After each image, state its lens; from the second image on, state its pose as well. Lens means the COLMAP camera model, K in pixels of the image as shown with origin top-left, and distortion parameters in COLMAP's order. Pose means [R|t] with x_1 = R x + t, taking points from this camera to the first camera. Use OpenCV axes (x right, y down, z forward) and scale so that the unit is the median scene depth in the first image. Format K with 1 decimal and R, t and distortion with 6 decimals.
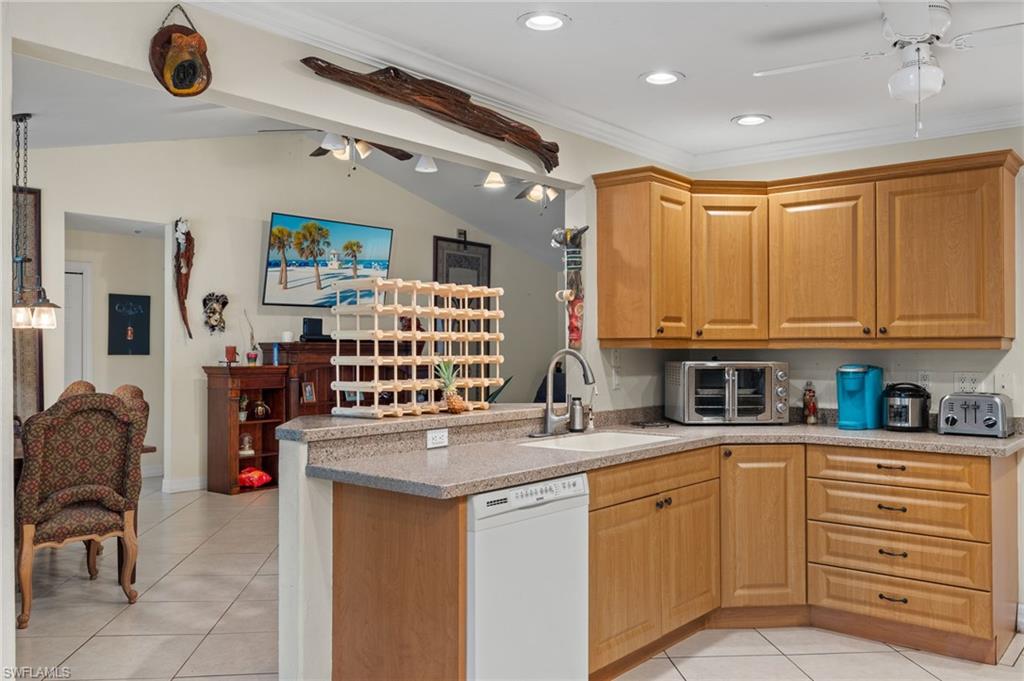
lens RADIAL K [[823.7, 0, 509.5], [0, 823.7, 342.5], [0, 0, 1]] dist [0.008700, -0.002460]
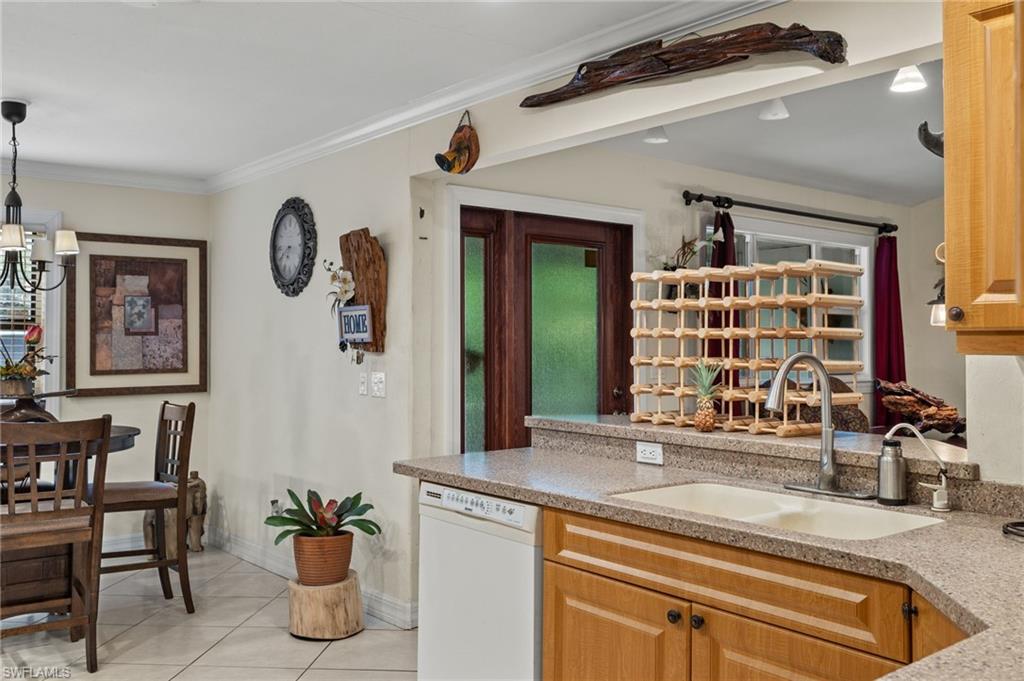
lens RADIAL K [[875.7, 0, 511.5], [0, 875.7, 329.9], [0, 0, 1]] dist [0.004192, -0.009567]
pose [[-0.174953, -0.013007, -0.984491, 0.346594], [0.005857, 0.999881, -0.014251, -0.000063], [0.984559, -0.008259, -0.174856, 0.419050]]
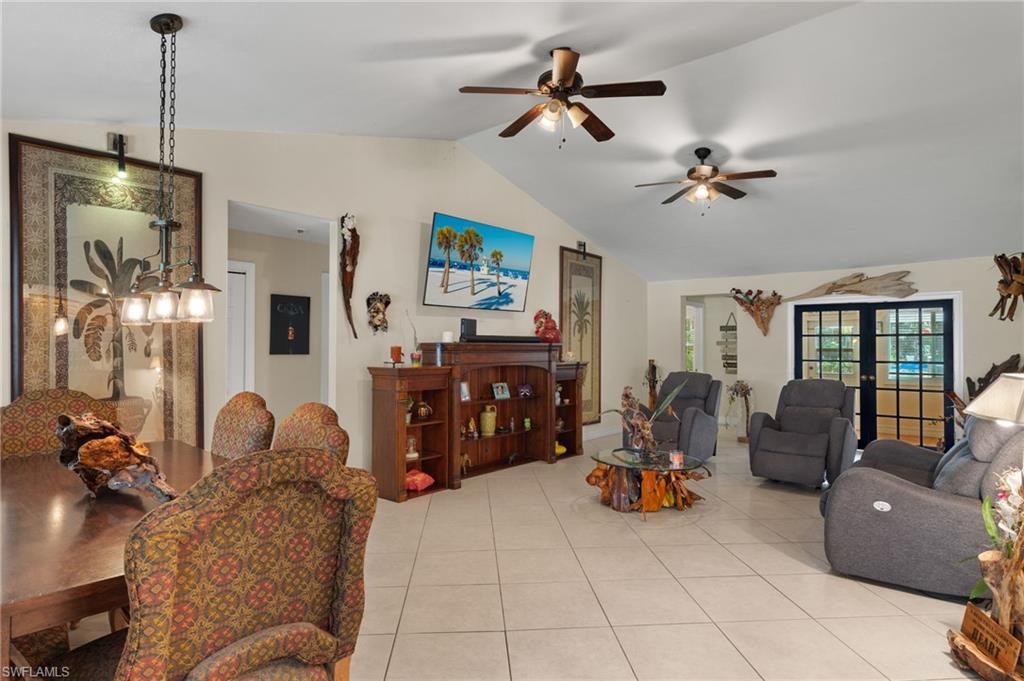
lens RADIAL K [[551.8, 0, 518.1], [0, 551.8, 338.5], [0, 0, 1]] dist [-0.002614, 0.001415]
pose [[0.999947, 0.002457, -0.010006, -0.184898], [-0.002525, 0.999973, -0.006847, -0.000970], [0.009989, 0.006872, 0.999926, 0.344860]]
